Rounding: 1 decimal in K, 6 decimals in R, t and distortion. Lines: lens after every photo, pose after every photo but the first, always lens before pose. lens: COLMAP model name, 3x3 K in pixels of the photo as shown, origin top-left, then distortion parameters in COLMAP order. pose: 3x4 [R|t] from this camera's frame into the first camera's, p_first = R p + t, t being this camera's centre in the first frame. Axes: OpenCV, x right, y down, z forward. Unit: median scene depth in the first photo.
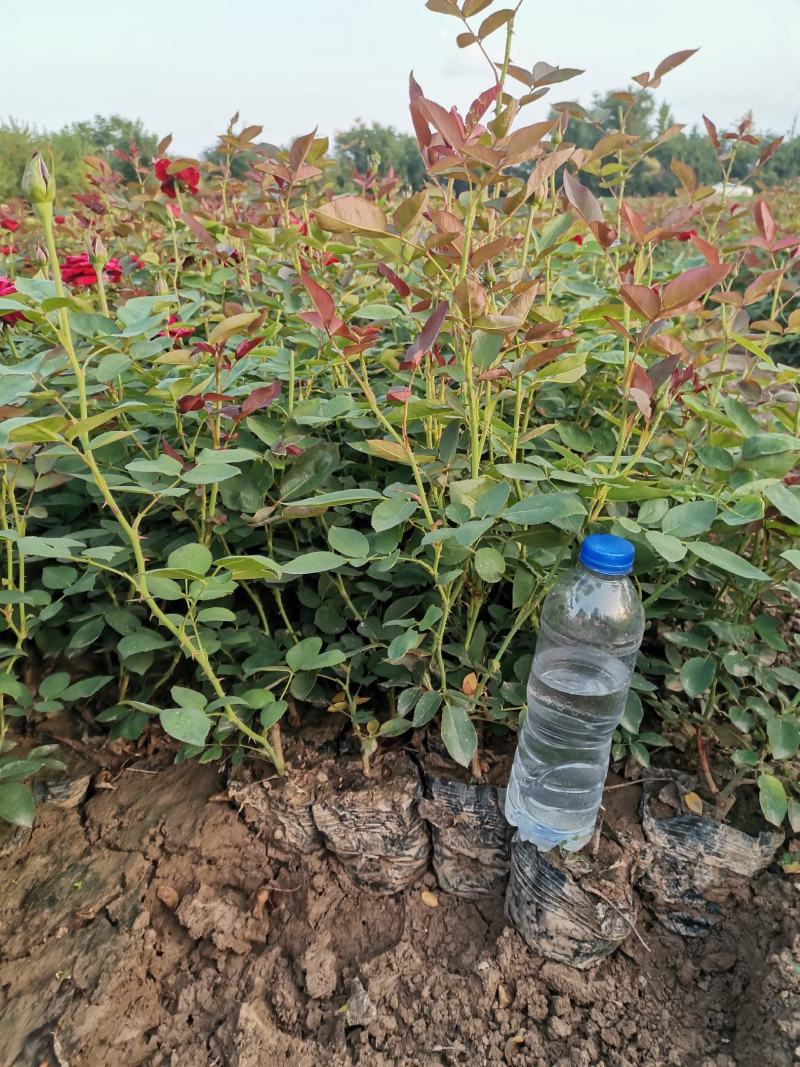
lens RADIAL K [[817.3, 0, 400.0], [0, 817.3, 533.5], [0, 0, 1]] dist [0.038750, 0.000759]
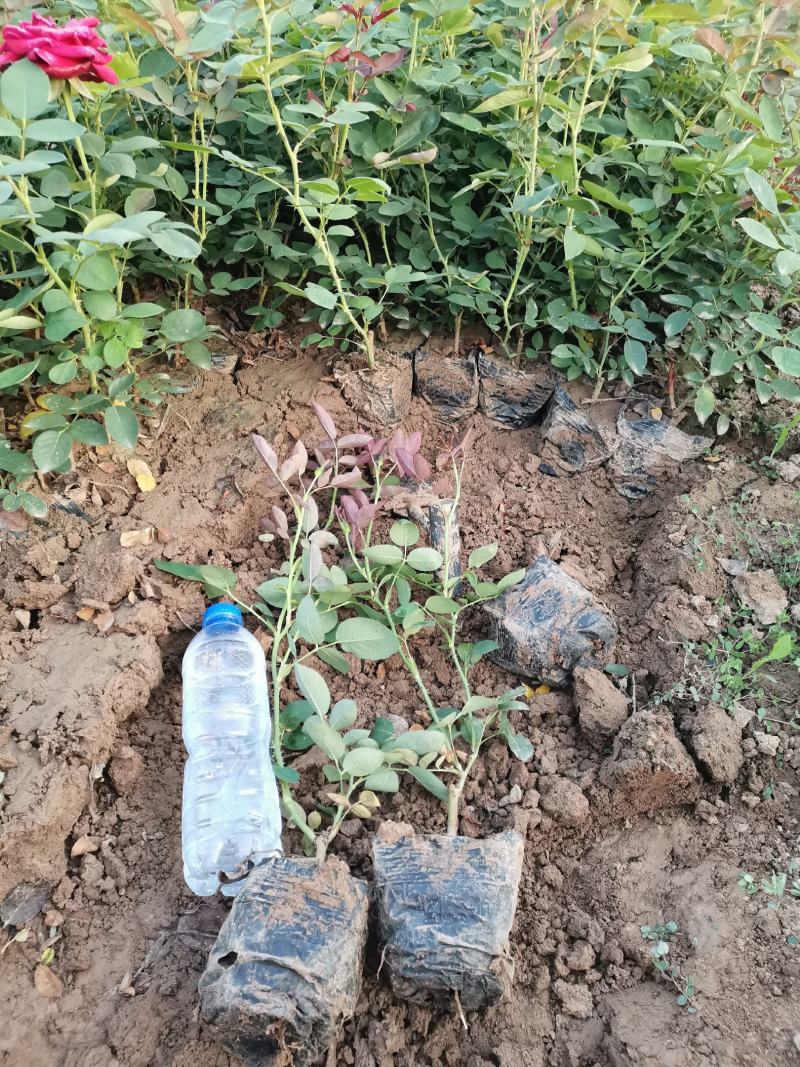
lens RADIAL K [[817.3, 0, 400.0], [0, 817.3, 533.5], [0, 0, 1]] dist [0.038750, 0.000759]
pose [[0.989367, 0.133502, -0.057703, 0.024566], [-0.106445, 0.935033, 0.338204, 0.084408], [0.099105, -0.328465, 0.939302, -0.450164]]
